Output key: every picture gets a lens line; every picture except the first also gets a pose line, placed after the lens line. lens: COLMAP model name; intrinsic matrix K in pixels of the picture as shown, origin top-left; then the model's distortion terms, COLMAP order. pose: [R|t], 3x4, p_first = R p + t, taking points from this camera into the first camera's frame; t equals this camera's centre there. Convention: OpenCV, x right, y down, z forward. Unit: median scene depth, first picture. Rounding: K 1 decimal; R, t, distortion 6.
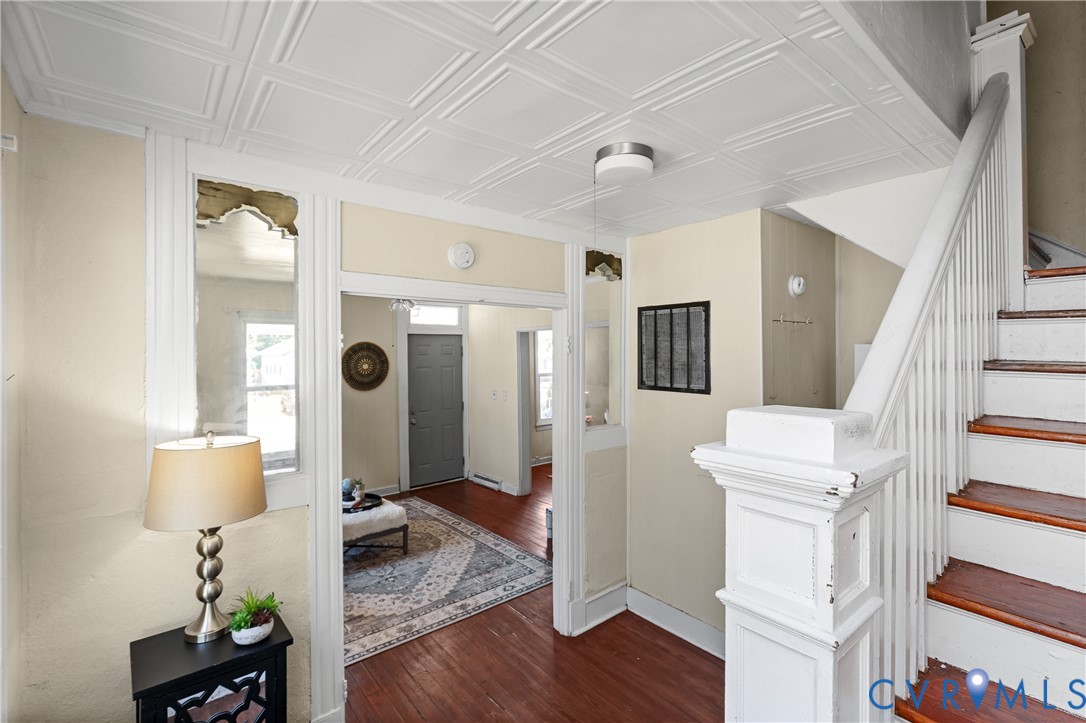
lens RADIAL K [[496.7, 0, 542.9], [0, 496.7, 353.0], [0, 0, 1]] dist [0.003138, -0.000686]
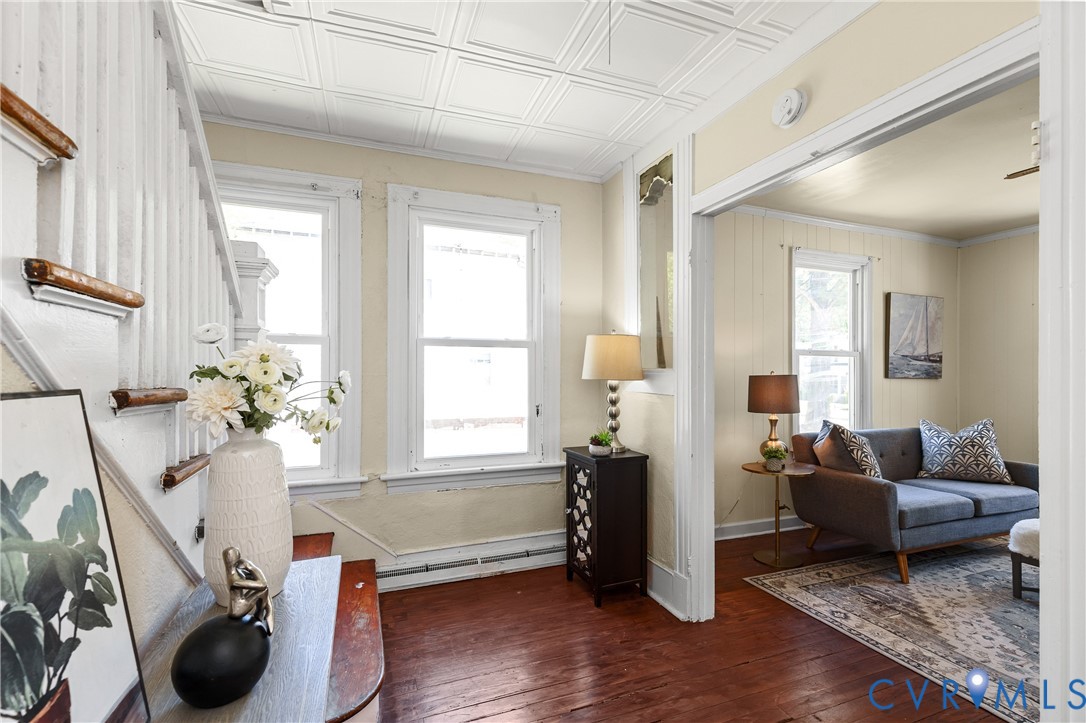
lens RADIAL K [[496.7, 0, 546.4], [0, 496.7, 367.5], [0, 0, 1]] dist [0.003138, -0.000686]
pose [[-0.321096, -0.002176, -0.947044, 0.520930], [-0.003563, 0.999993, -0.001090, 0.153496], [0.947040, 0.003025, -0.321102, 0.704630]]
